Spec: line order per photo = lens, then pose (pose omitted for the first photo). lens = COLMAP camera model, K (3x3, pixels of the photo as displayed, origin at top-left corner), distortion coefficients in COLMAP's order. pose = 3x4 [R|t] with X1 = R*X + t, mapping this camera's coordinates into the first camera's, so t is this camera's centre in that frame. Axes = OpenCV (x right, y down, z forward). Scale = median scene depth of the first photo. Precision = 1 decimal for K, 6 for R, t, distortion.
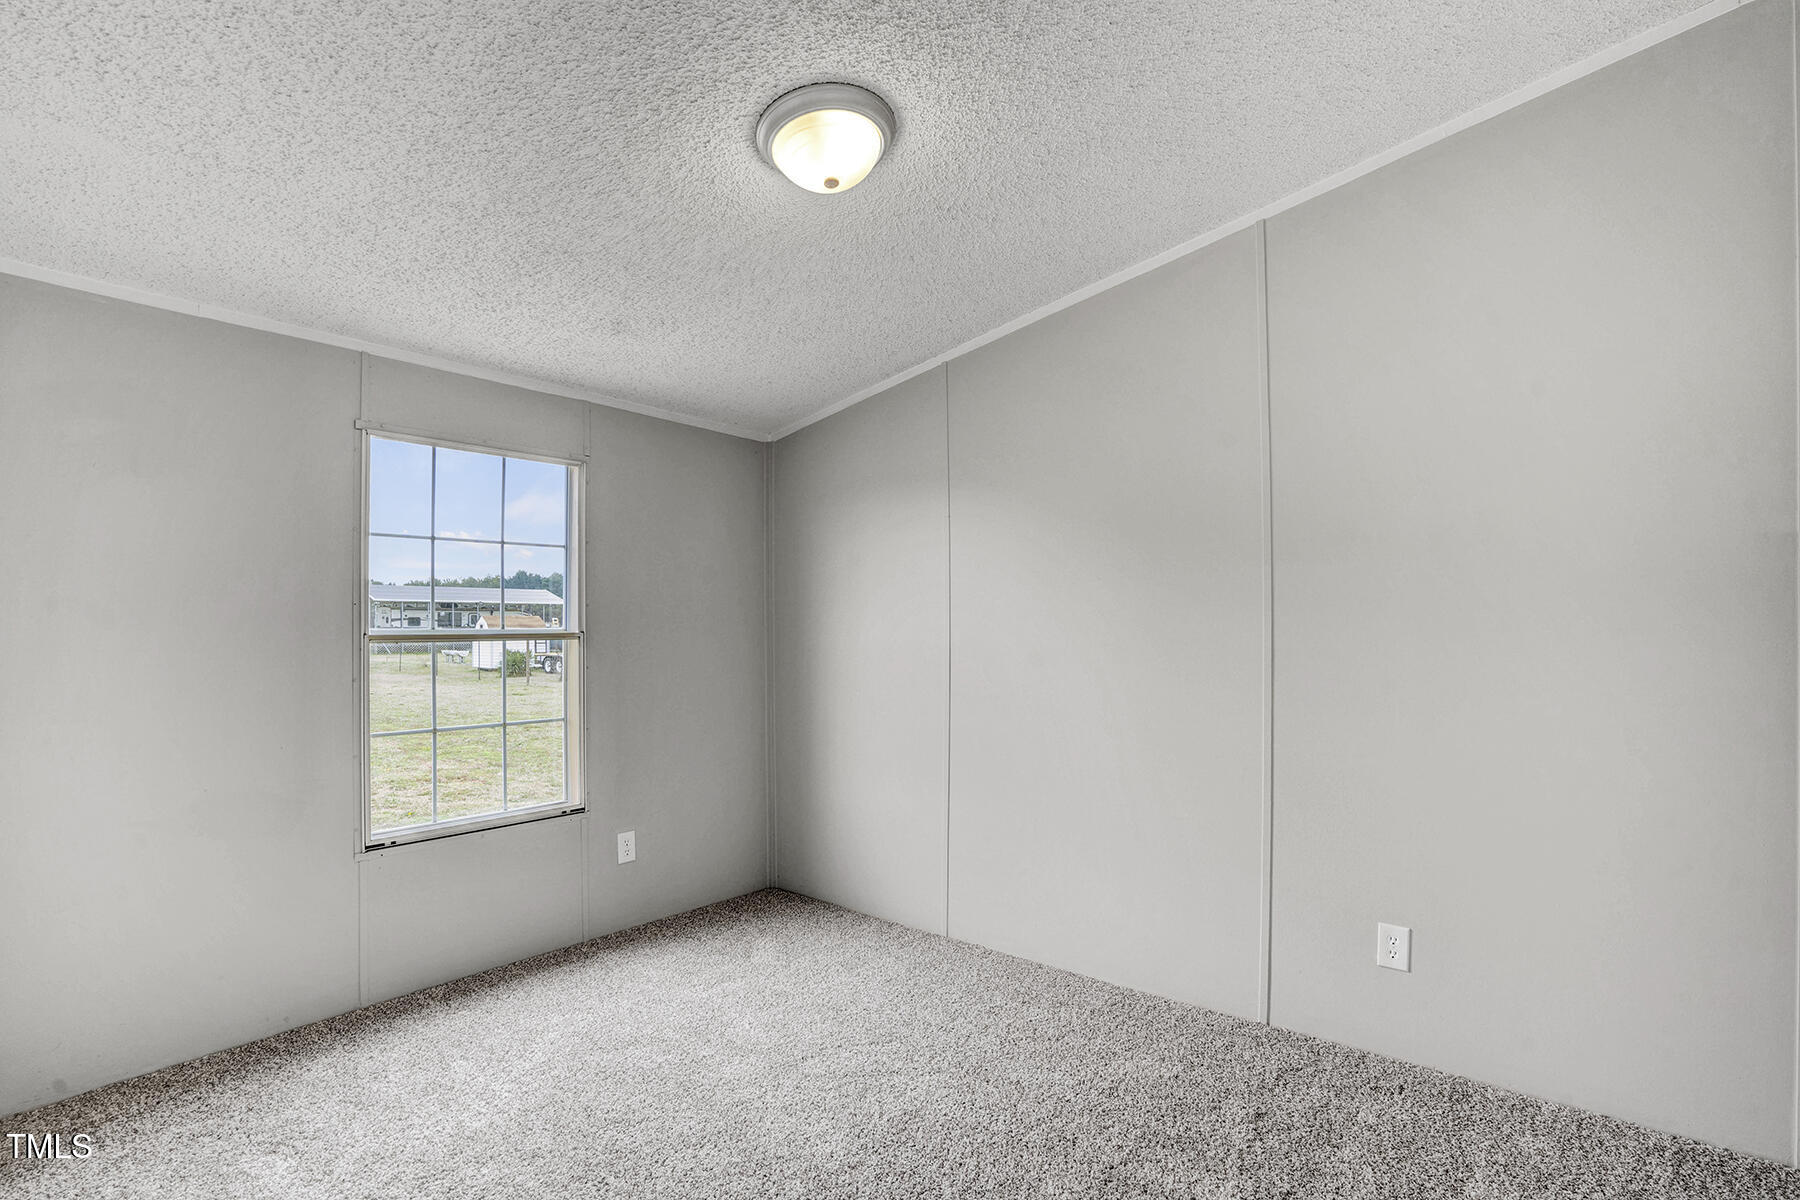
lens RADIAL K [[863.0, 0, 902.0], [0, 863.0, 597.1], [0, 0, 1]] dist [-0.018678, 0.002534]
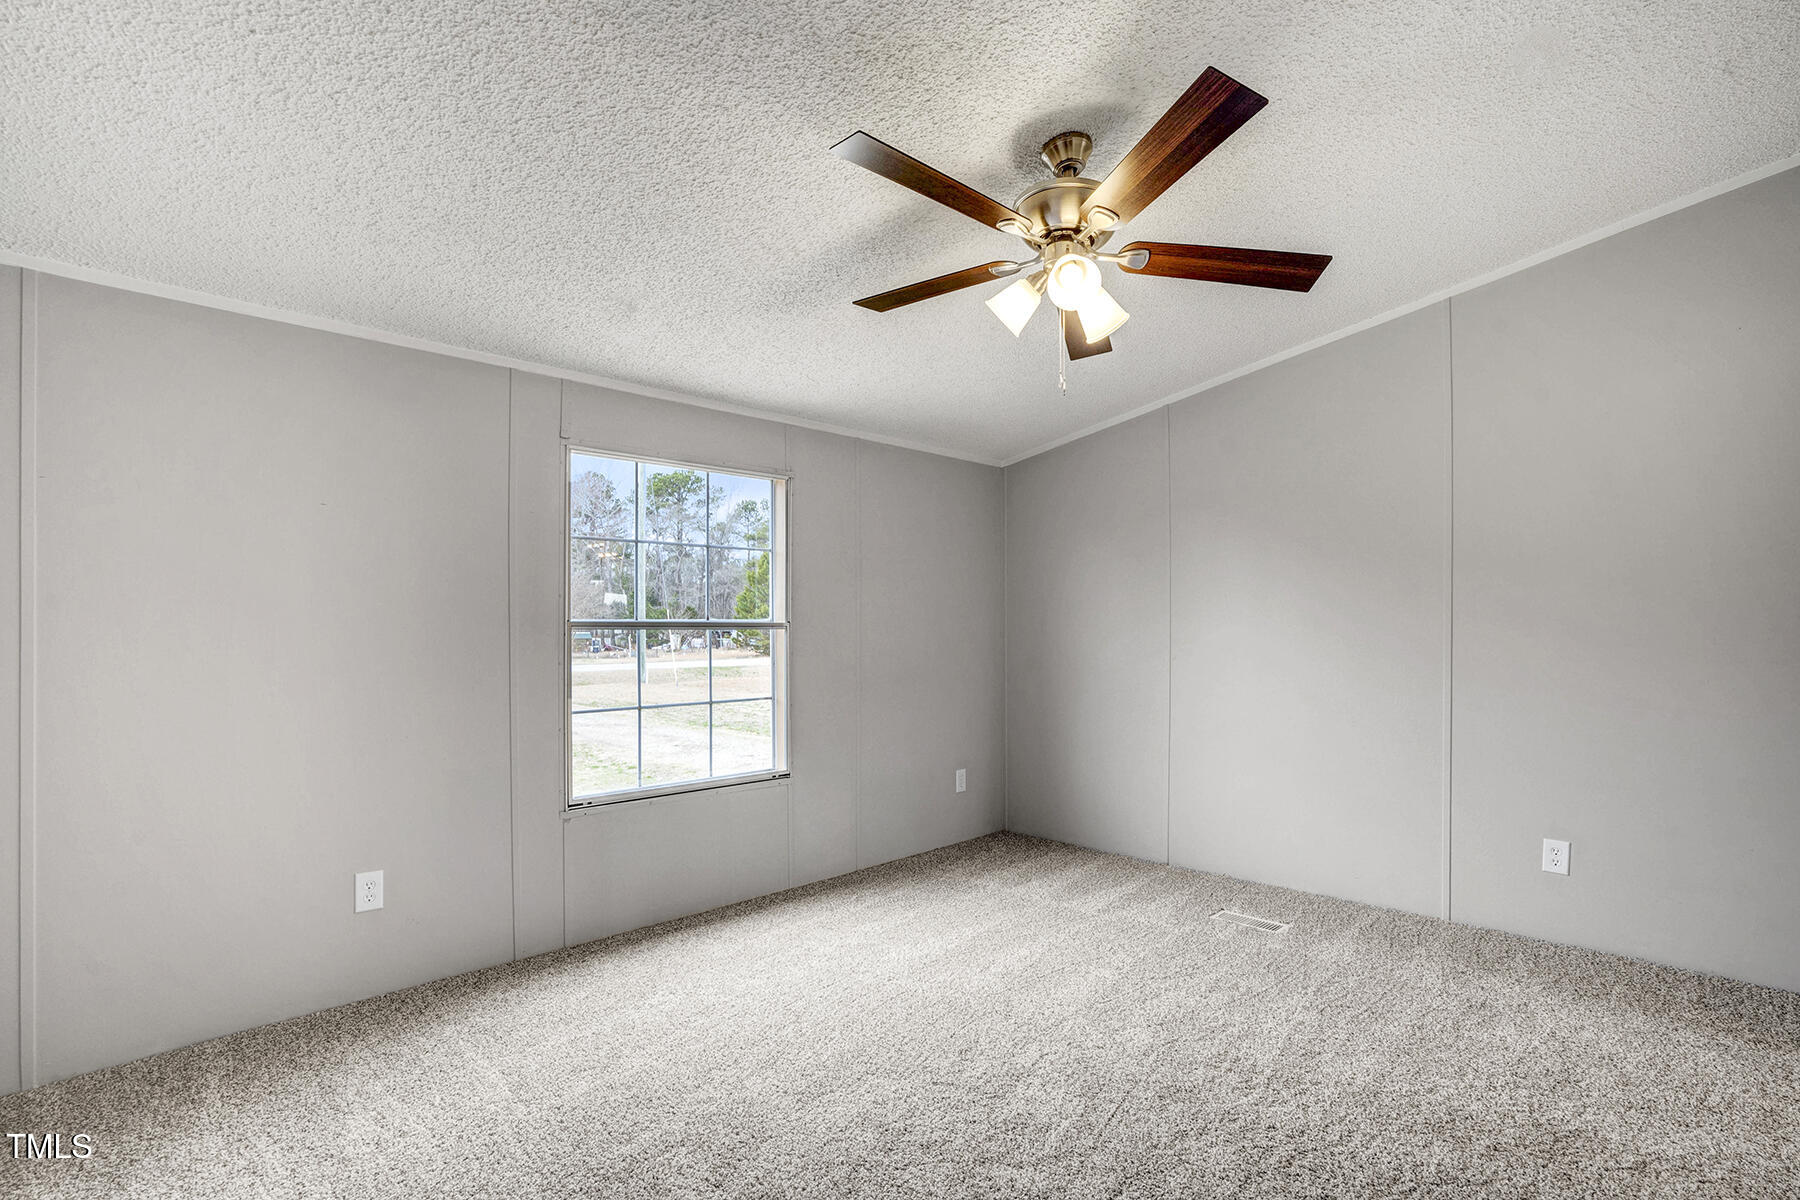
lens RADIAL K [[863.0, 0, 898.4], [0, 863.0, 599.7], [0, 0, 1]] dist [-0.018678, 0.002534]
pose [[0.998597, -0.001004, -0.052938, -0.157604], [0.001637, 0.999928, 0.011903, -0.004201], [0.052922, -0.011973, 0.998527, -0.157157]]
